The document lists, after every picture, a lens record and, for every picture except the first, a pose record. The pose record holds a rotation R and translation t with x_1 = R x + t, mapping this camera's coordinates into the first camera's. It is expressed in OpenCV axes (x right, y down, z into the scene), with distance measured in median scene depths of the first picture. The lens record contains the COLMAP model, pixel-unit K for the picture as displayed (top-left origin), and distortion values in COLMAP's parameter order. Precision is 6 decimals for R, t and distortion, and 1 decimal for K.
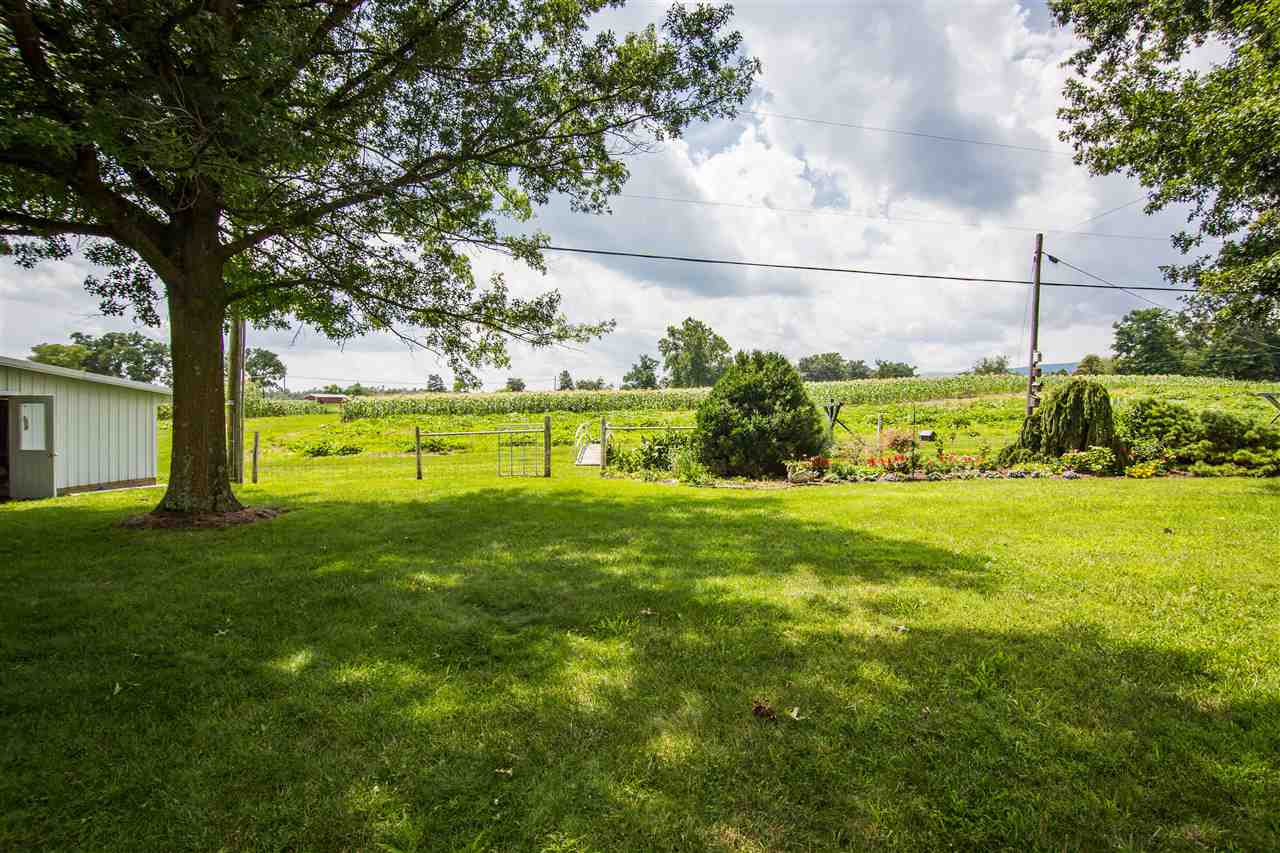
lens RADIAL K [[692.6, 0, 638.5], [0, 692.6, 421.6], [0, 0, 1]] dist [-0.027532, -0.000282]
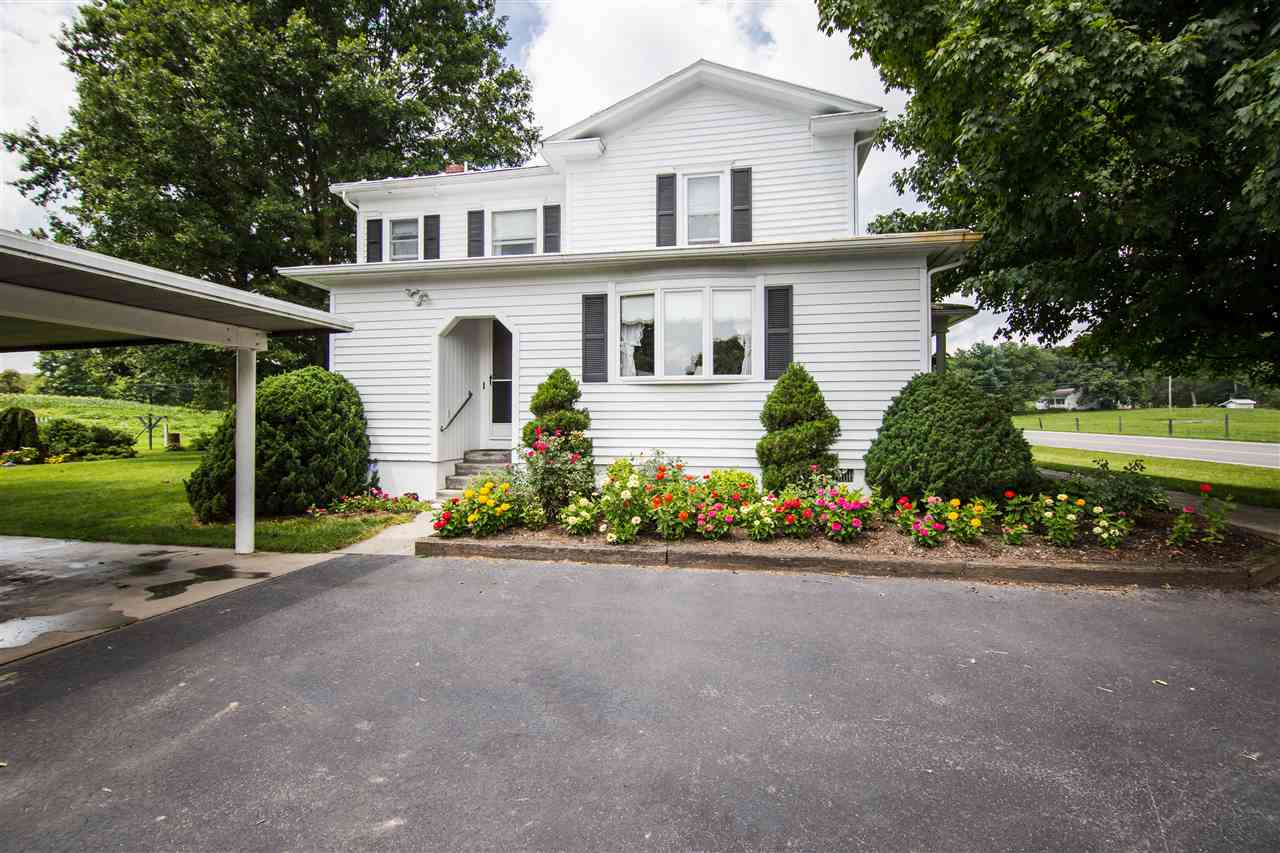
lens RADIAL K [[680.8, 0, 686.0], [0, 680.8, 400.5], [0, 0, 1]] dist [-0.006997, -0.013405]
pose [[0.189640, 0.037467, 0.981139, -0.519562], [0.020636, 0.998899, -0.042134, 0.020017], [-0.981637, 0.028237, 0.188658, -0.737172]]
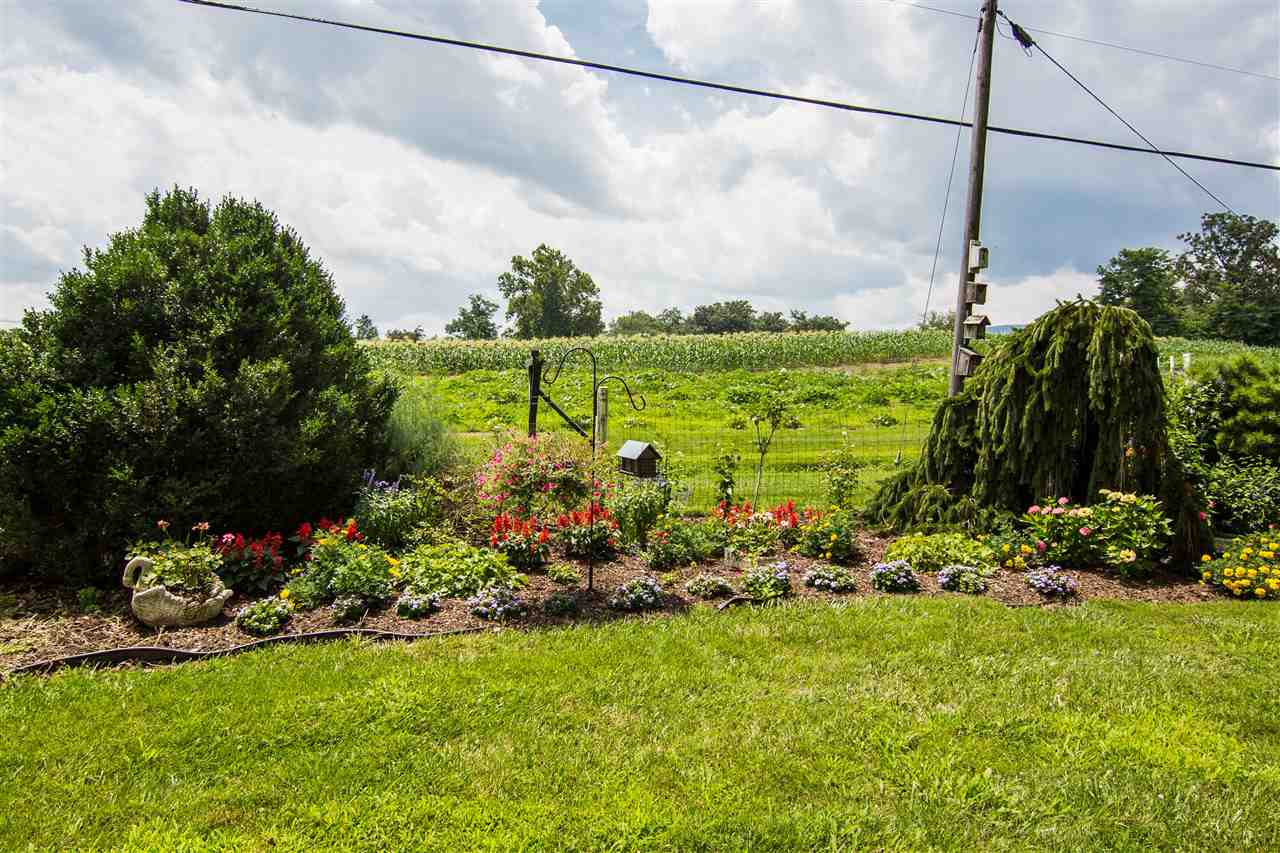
lens RADIAL K [[891.5, 0, 640.0], [0, 891.5, 426.5], [0, 0, 1]] dist [-0.014365, -0.004184]
pose [[0.989778, 0.009001, 0.142330, 0.300092], [-0.014810, 0.999098, 0.039808, -0.009099], [-0.141844, -0.041509, 0.989018, 0.487235]]
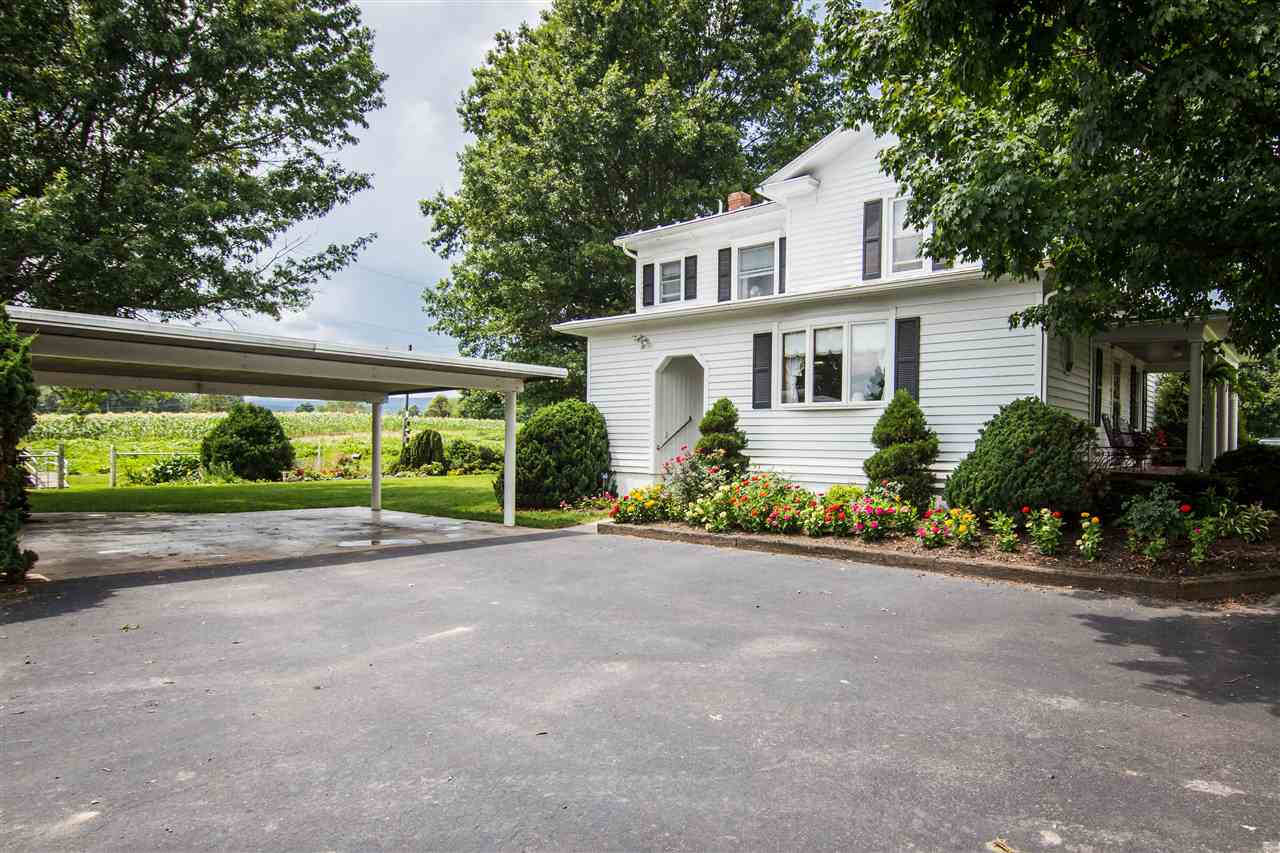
lens RADIAL K [[891.5, 0, 640.0], [0, 891.5, 426.5], [0, 0, 1]] dist [-0.014365, -0.004184]
pose [[0.694783, 0.030119, 0.718589, -0.681059], [-0.000621, 0.999148, -0.041278, 0.032390], [-0.719219, 0.028233, 0.694209, -1.069574]]
